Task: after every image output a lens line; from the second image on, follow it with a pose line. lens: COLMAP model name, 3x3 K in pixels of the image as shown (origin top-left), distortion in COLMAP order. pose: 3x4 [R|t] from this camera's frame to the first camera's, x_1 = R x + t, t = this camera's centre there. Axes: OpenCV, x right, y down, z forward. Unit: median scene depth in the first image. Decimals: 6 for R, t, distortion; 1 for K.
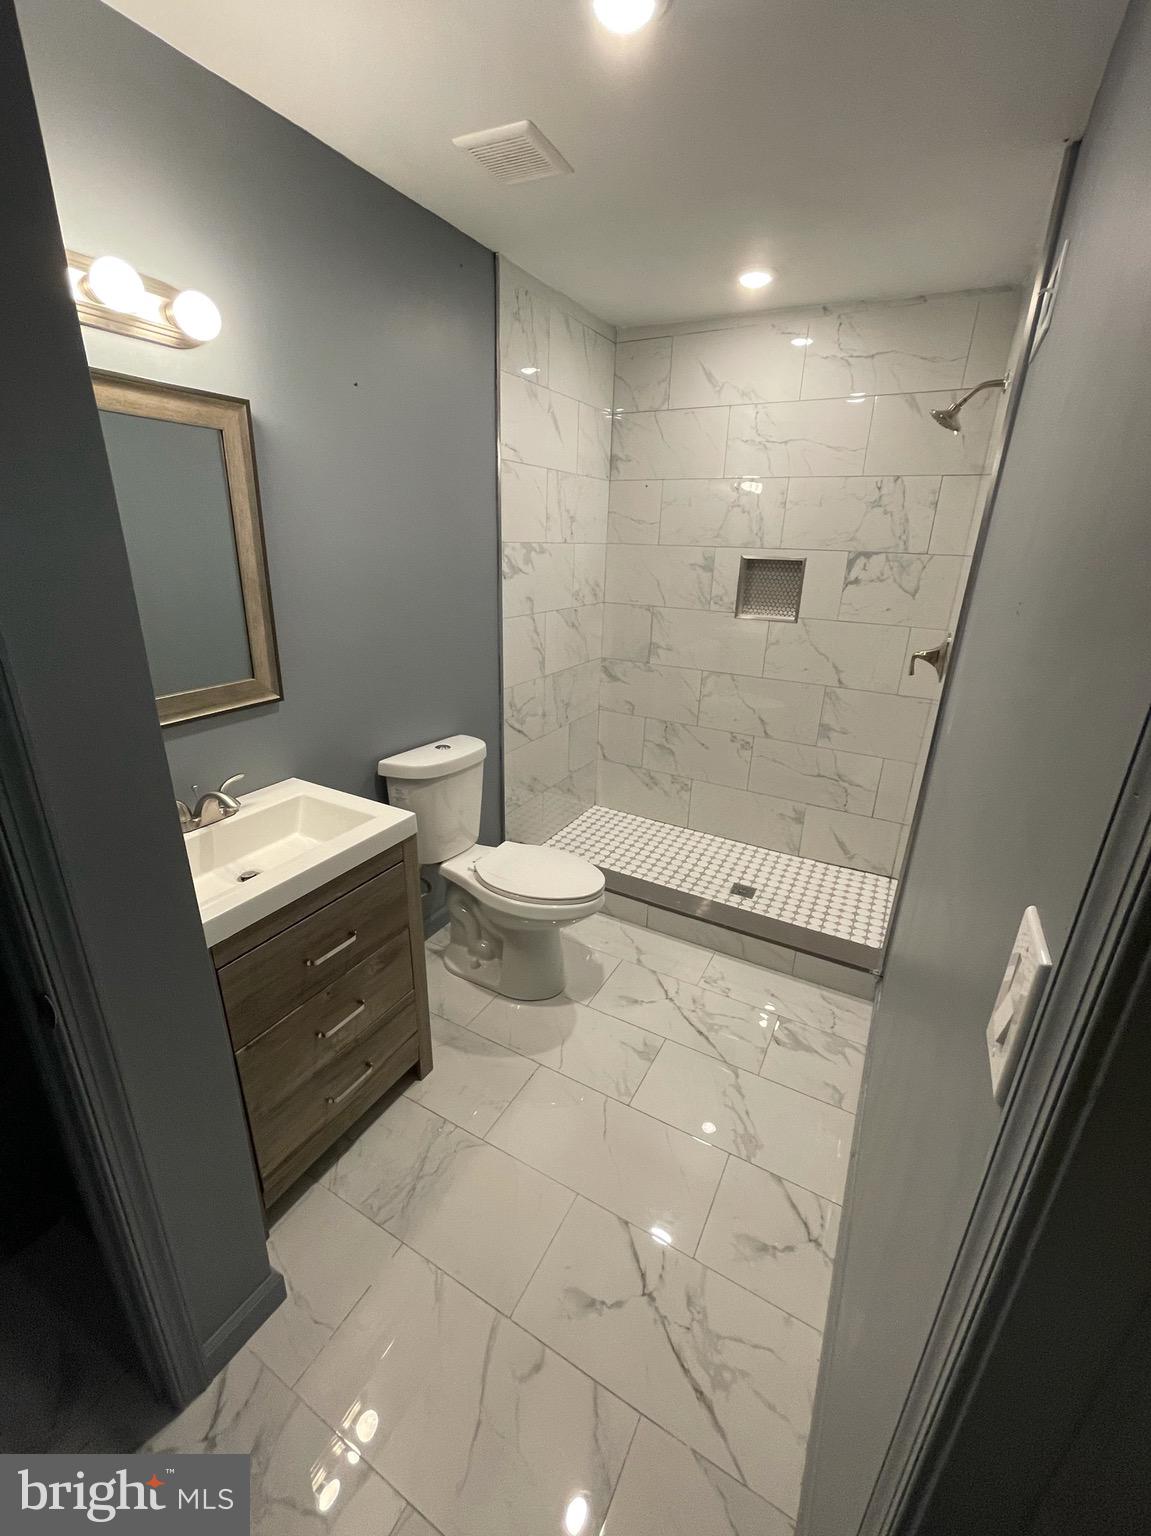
lens RADIAL K [[615.7, 0, 587.2], [0, 615.7, 755.6], [0, 0, 1]] dist [0.001359, -0.000417]
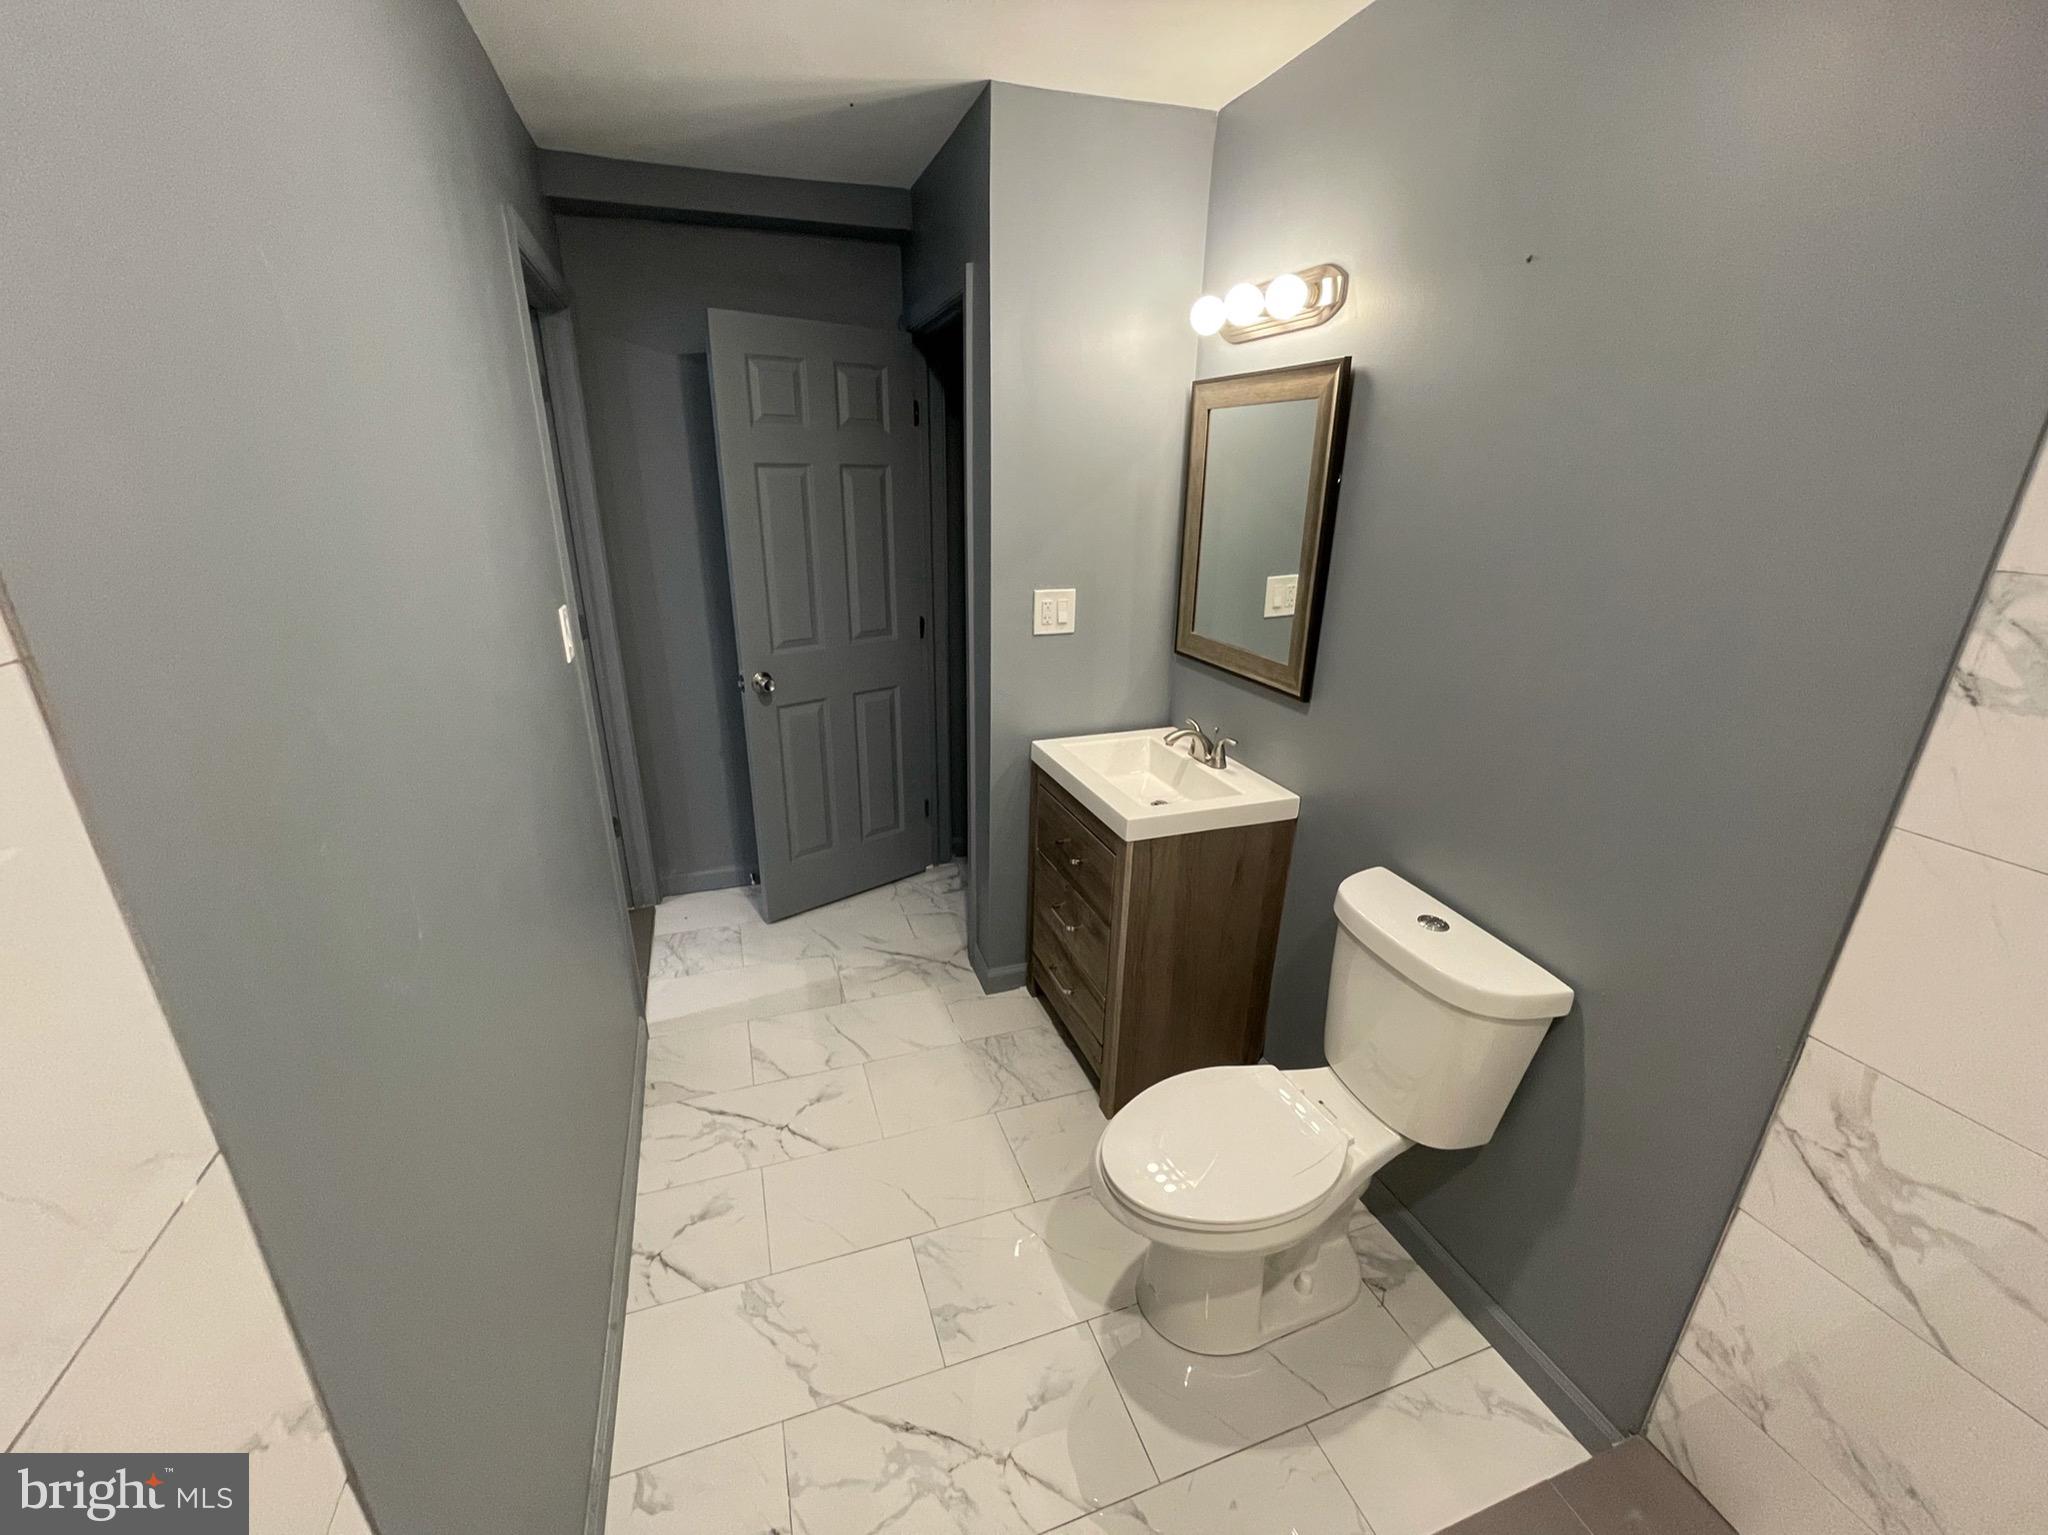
lens RADIAL K [[820.9, 0, 1021.8], [0, 820.9, 768.7], [0, 0, 1]] dist [0.001359, -0.000417]
pose [[-0.660903, 0.229803, -0.714421, 0.561130], [-0.275614, 0.811117, 0.515874, -0.465358], [0.698029, 0.537847, -0.472733, 1.236142]]
